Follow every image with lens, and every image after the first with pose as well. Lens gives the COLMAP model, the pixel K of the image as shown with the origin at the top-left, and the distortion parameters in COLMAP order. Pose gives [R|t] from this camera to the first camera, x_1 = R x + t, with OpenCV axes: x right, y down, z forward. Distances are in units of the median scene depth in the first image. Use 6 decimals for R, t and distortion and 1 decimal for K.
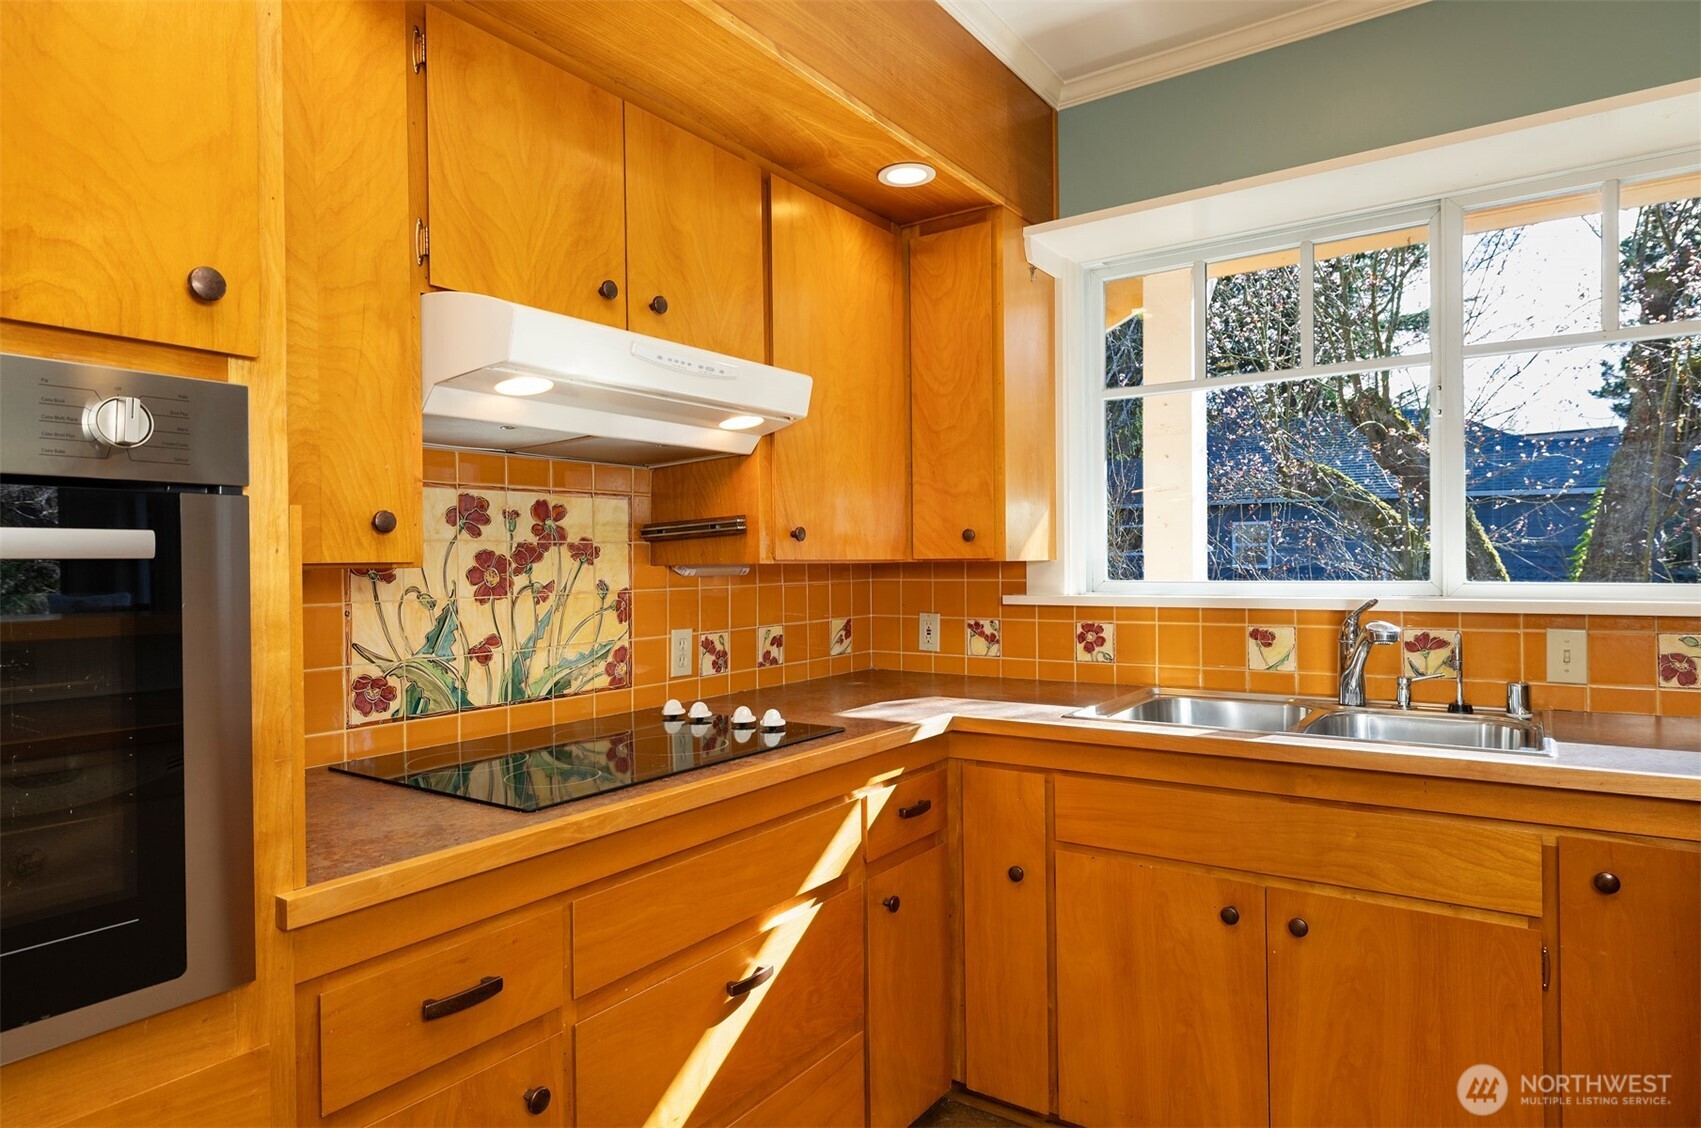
lens RADIAL K [[993.2, 0, 817.0], [0, 993.2, 572.7], [0, 0, 1]] dist [0.006521, 0.001351]
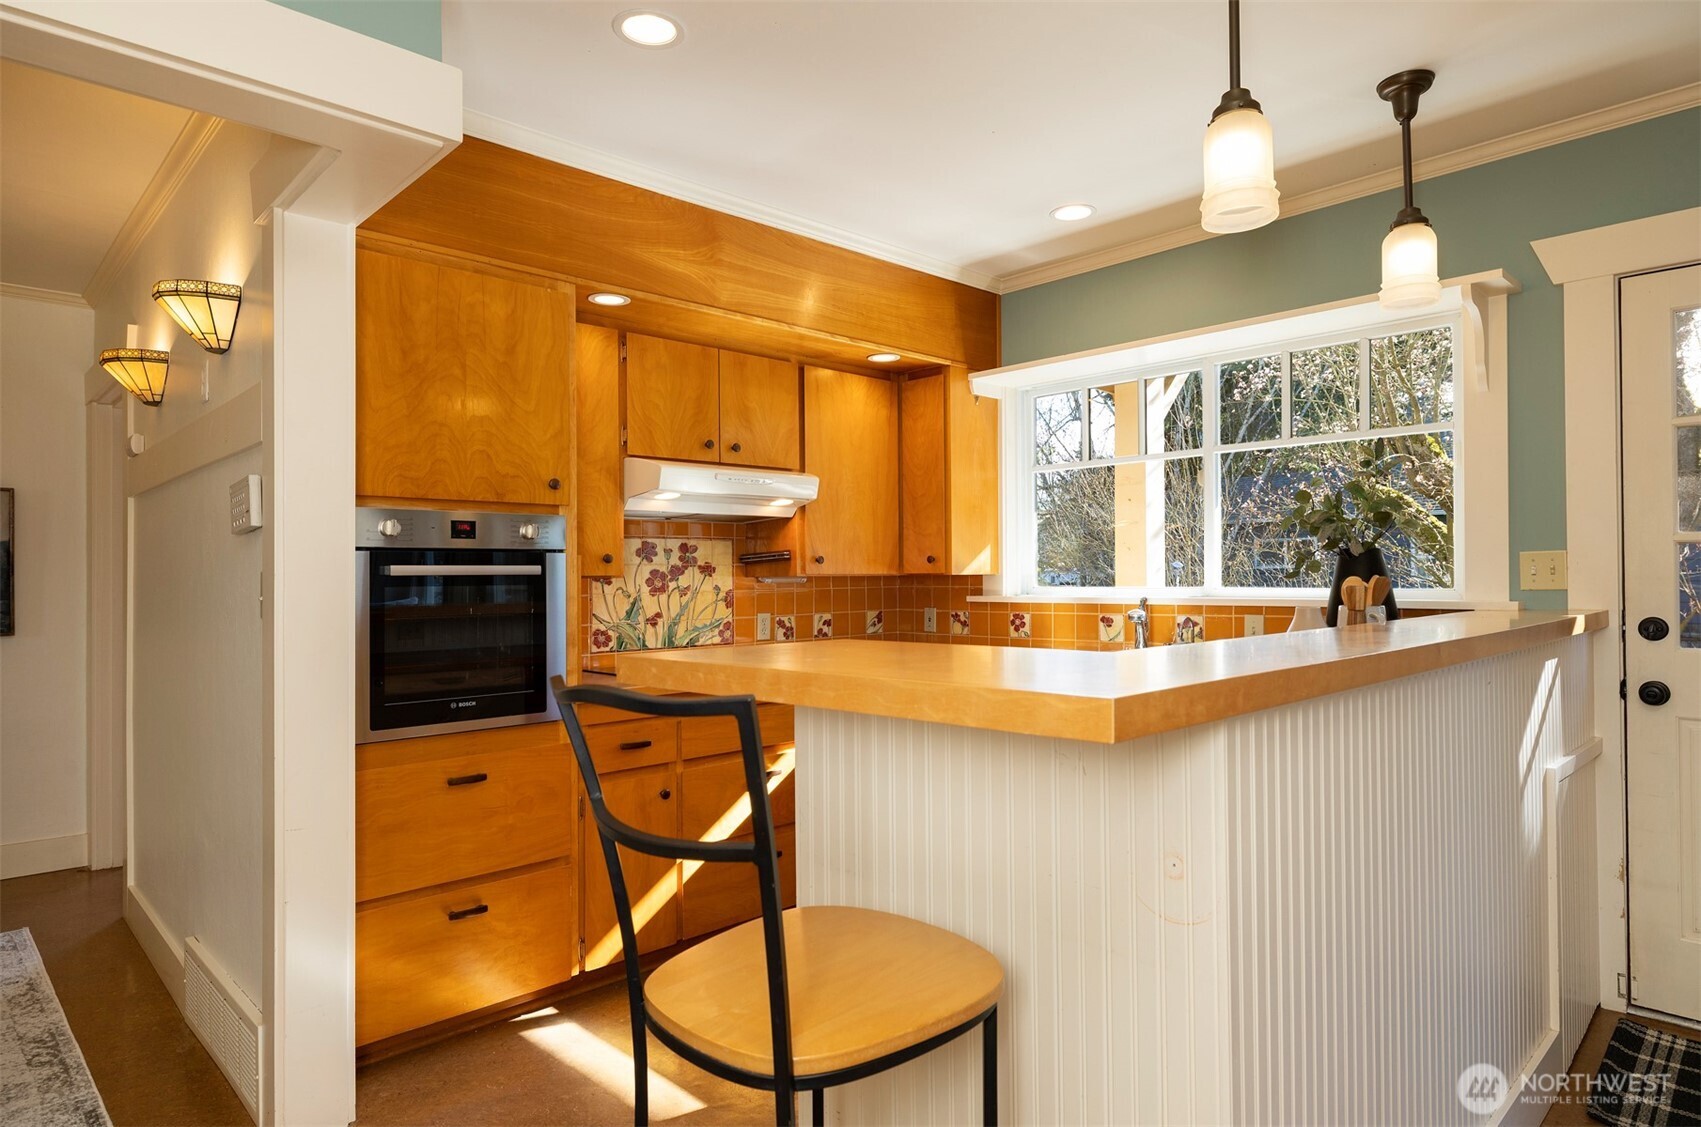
lens RADIAL K [[993.2, 0, 817.0], [0, 993.2, 572.2], [0, 0, 1]] dist [0.006521, 0.001351]
pose [[0.980342, 0.000074, -0.197308, 0.349931], [-0.002761, 0.999907, -0.013343, 0.008072], [0.197289, 0.013625, 0.980251, -0.820409]]
